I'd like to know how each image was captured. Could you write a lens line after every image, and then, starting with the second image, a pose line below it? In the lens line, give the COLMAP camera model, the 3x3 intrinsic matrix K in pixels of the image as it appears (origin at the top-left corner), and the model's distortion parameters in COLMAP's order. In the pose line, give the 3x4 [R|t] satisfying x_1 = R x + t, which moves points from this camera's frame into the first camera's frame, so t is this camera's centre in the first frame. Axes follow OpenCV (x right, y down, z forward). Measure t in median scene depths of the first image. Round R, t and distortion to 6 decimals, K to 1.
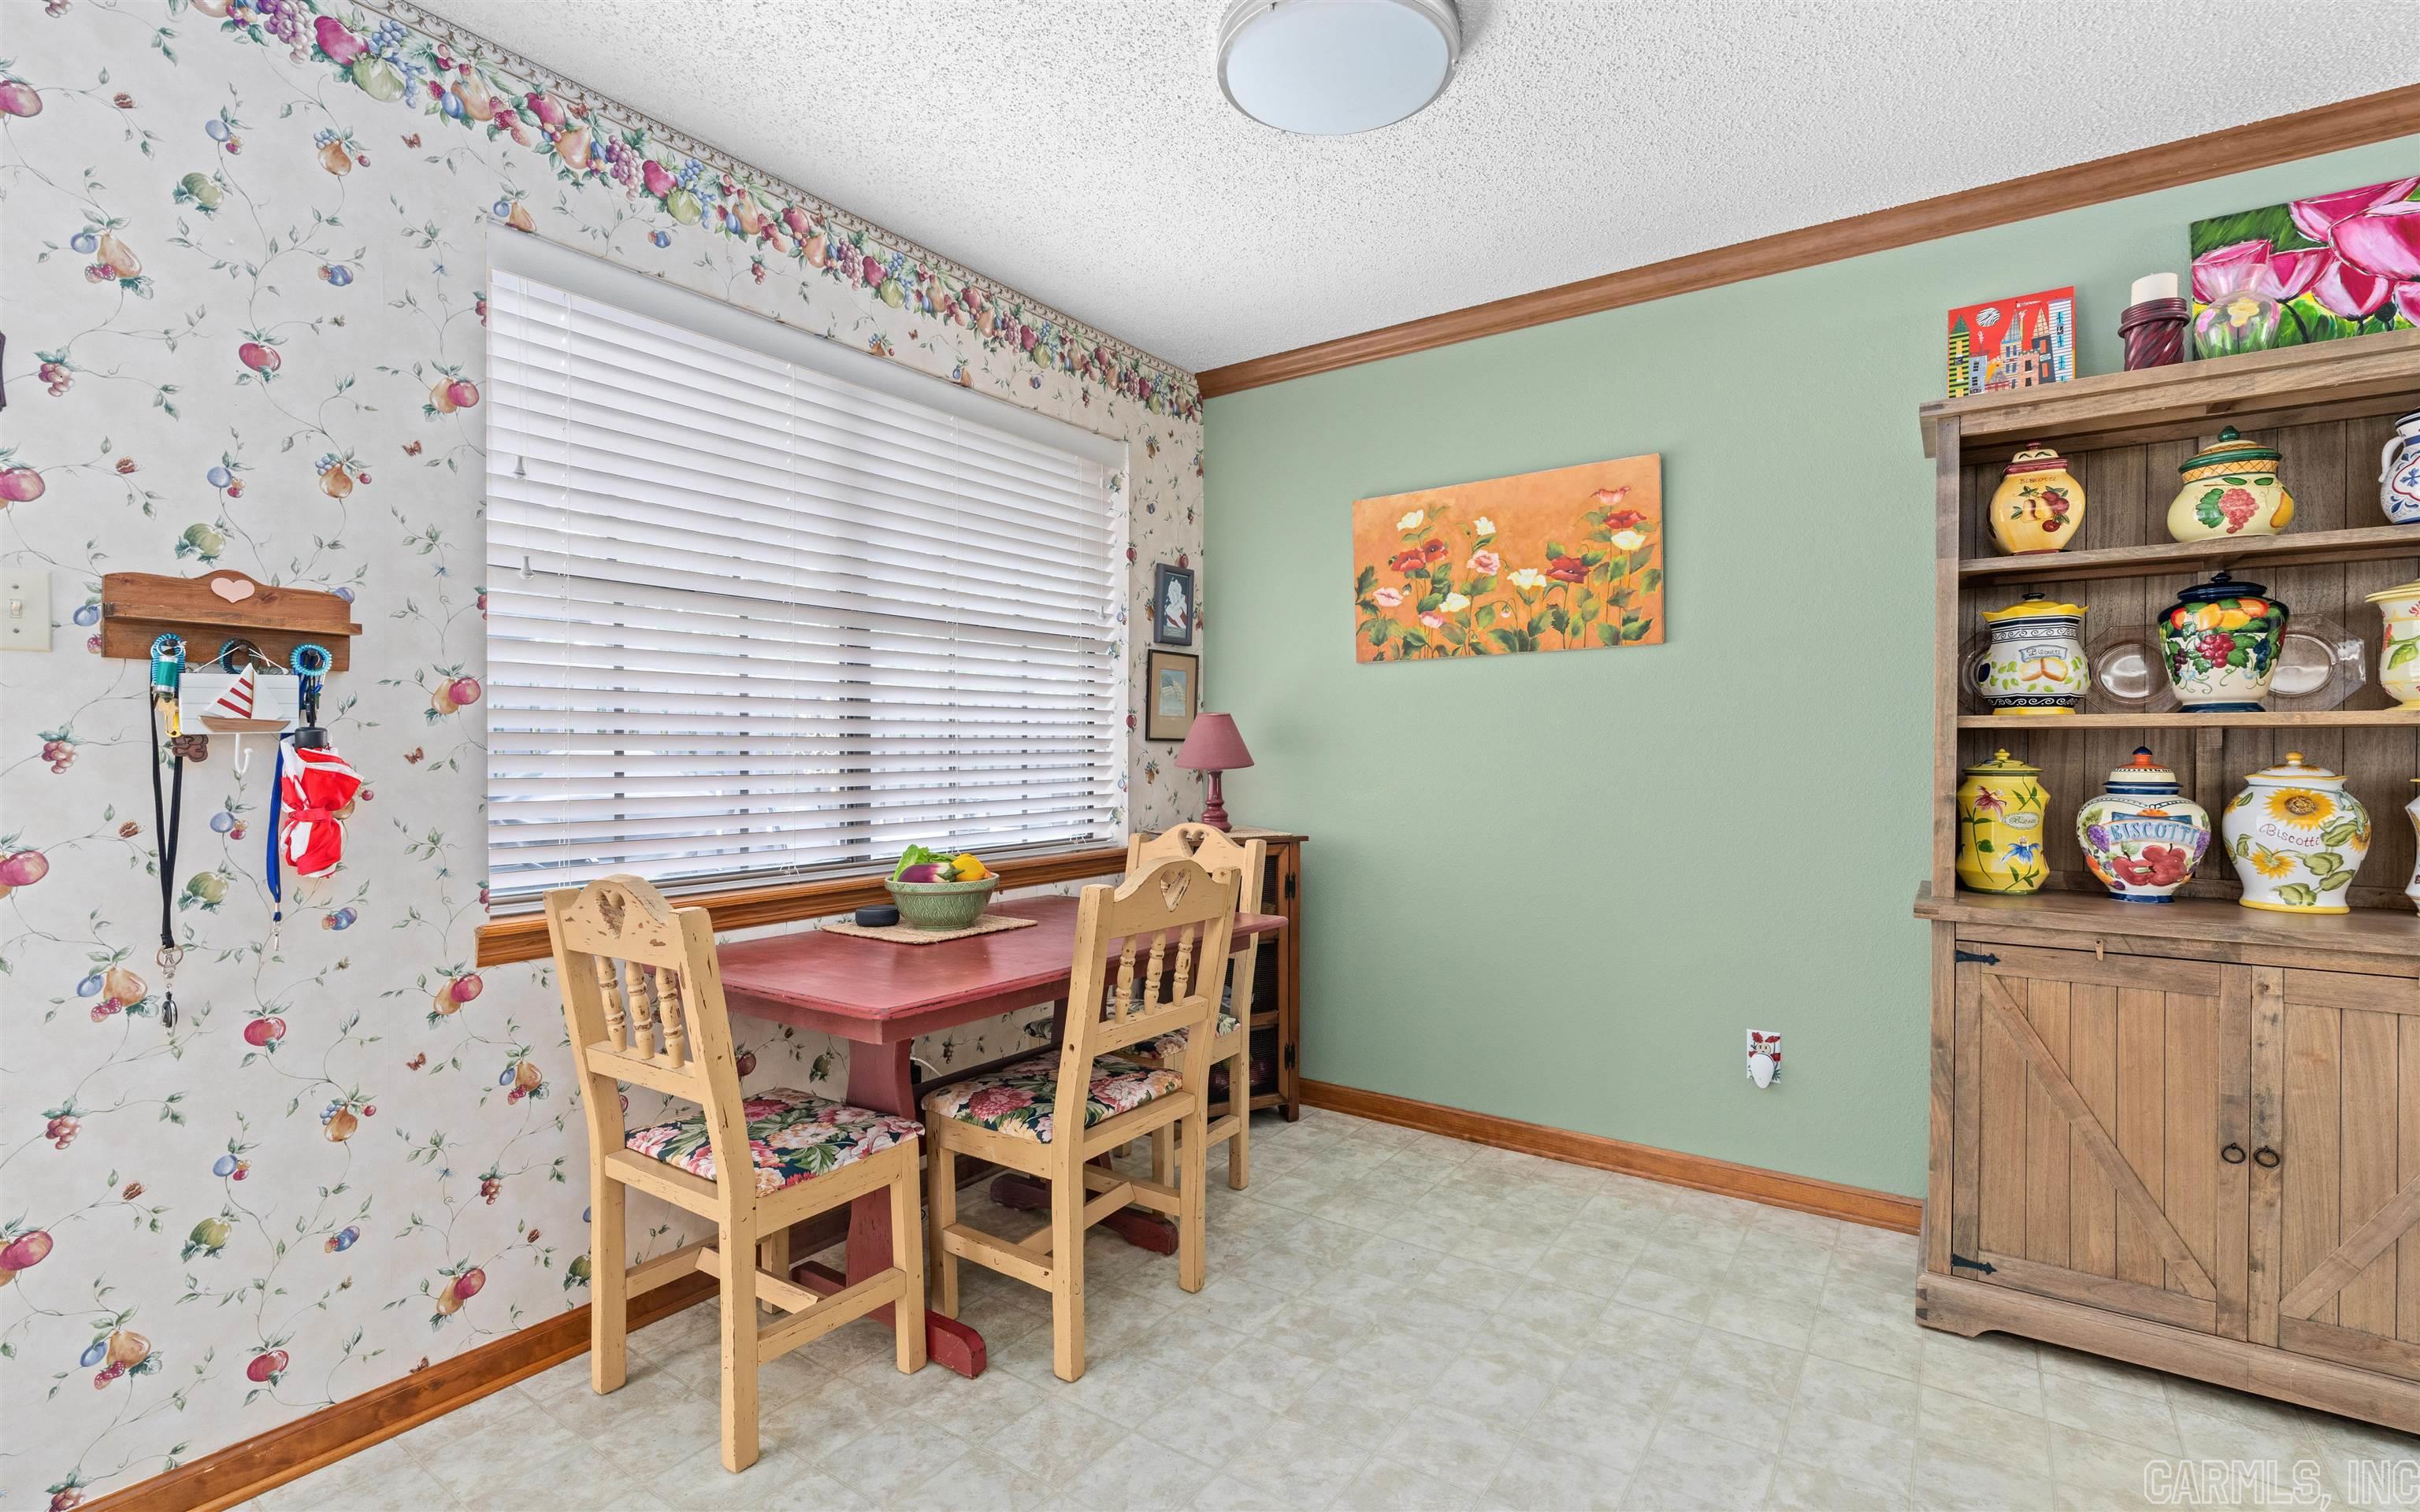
lens RADIAL K [[1098.0, 0, 1194.6], [0, 1098.0, 755.8], [0, 0, 1]] dist [-0.005434, 0.003044]
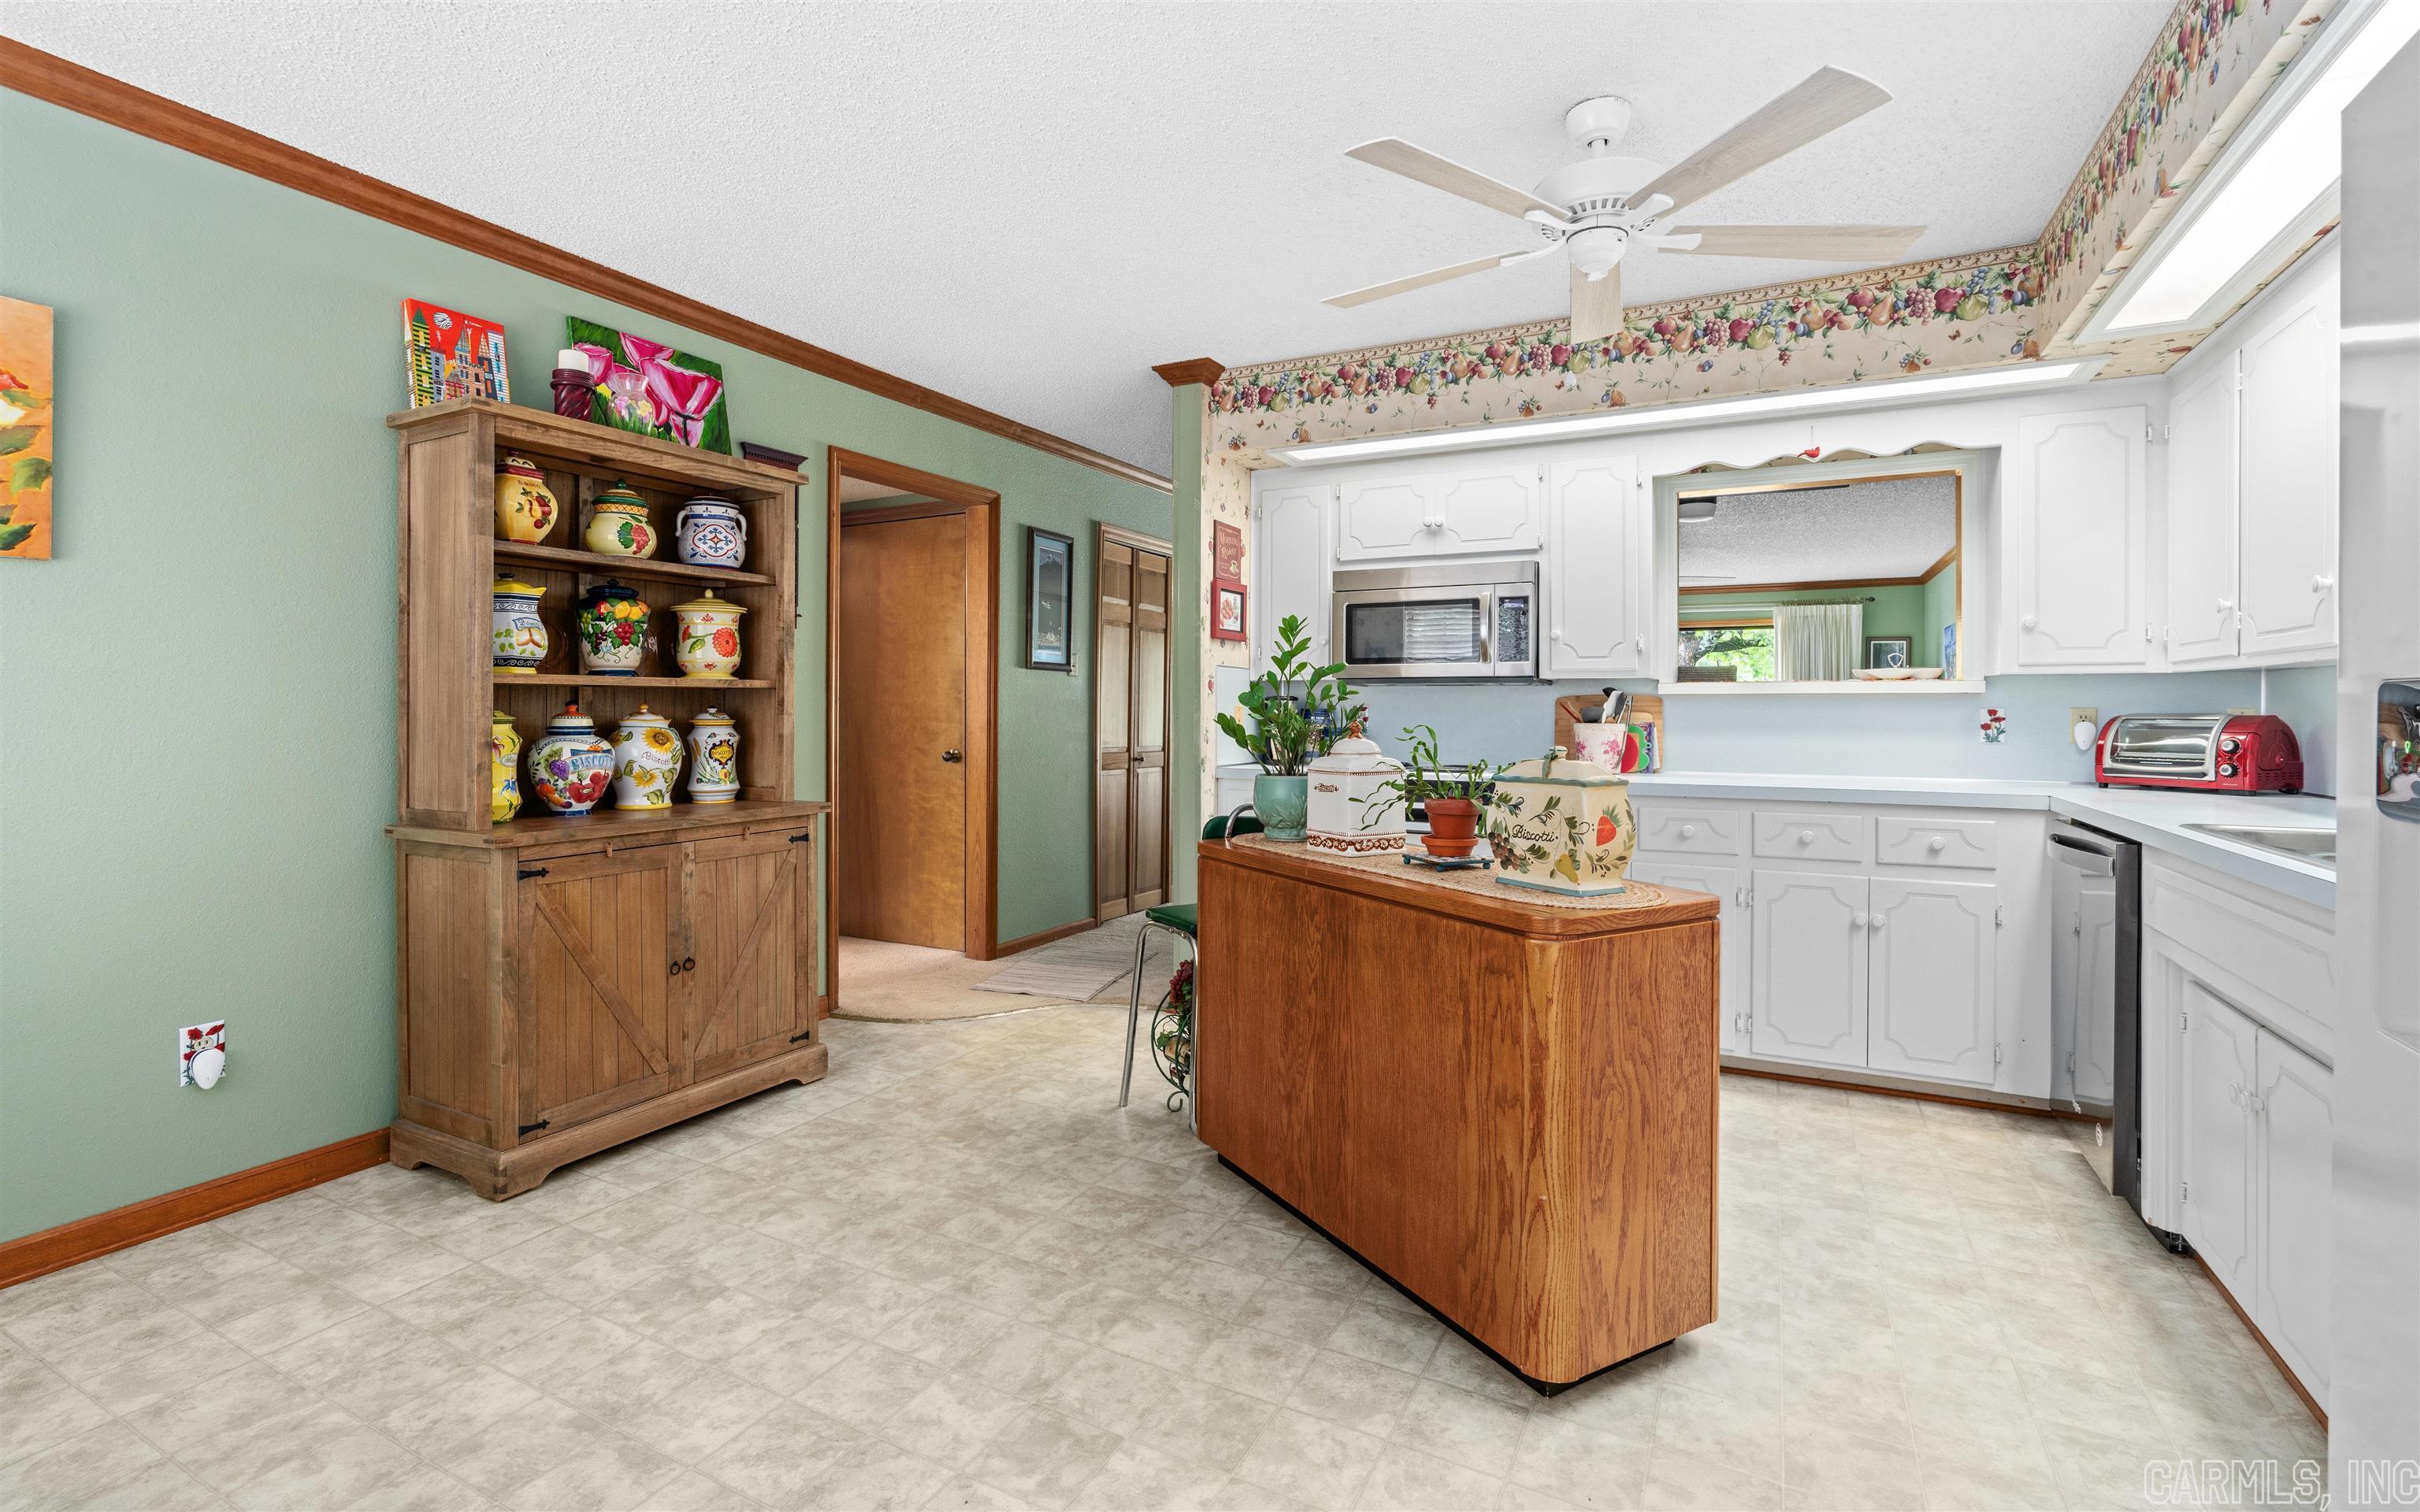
lens RADIAL K [[1098.0, 0, 1232.2], [0, 1098.0, 705.1], [0, 0, 1]] dist [-0.005434, 0.003044]
pose [[-0.149355, -0.001661, 0.988782, -0.599853], [0.001664, 0.999997, 0.001931, -0.003335], [-0.988782, 0.001934, -0.149352, 0.415672]]
